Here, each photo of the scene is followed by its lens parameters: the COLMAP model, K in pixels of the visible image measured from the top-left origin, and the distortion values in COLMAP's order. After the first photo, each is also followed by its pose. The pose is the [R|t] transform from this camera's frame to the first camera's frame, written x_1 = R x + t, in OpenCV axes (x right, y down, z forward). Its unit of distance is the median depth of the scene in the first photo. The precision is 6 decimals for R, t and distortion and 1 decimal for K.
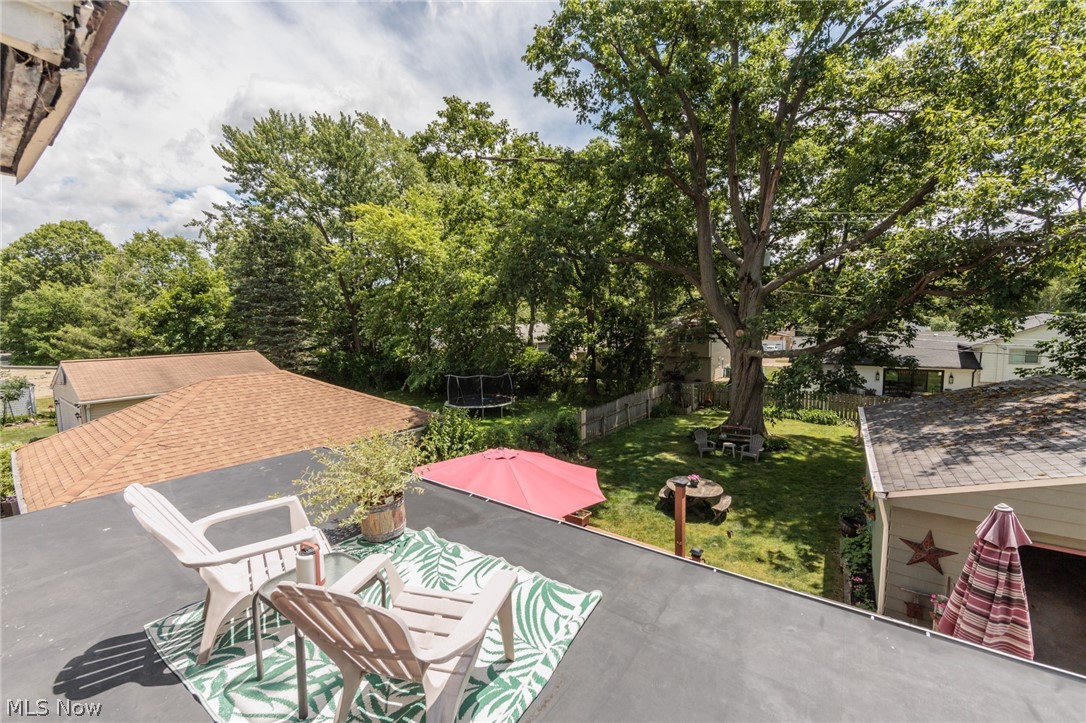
lens RADIAL K [[424.4, 0, 543.0], [0, 424.4, 361.5], [0, 0, 1]] dist [-0.002387, -0.000103]
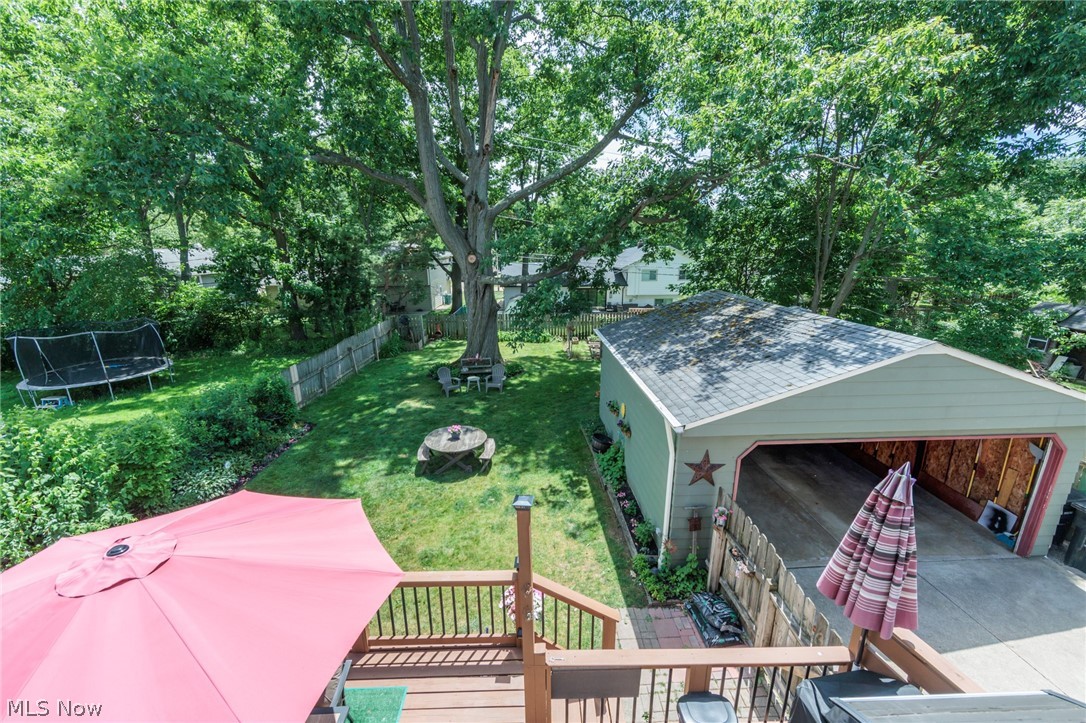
lens RADIAL K [[424.4, 0, 543.0], [0, 424.4, 361.5], [0, 0, 1]] dist [-0.002387, -0.000103]
pose [[0.791835, -0.148502, 0.592406, 0.002425], [0.047583, 0.982040, 0.182572, -0.007213], [-0.608879, -0.116379, 0.784680, 0.133138]]
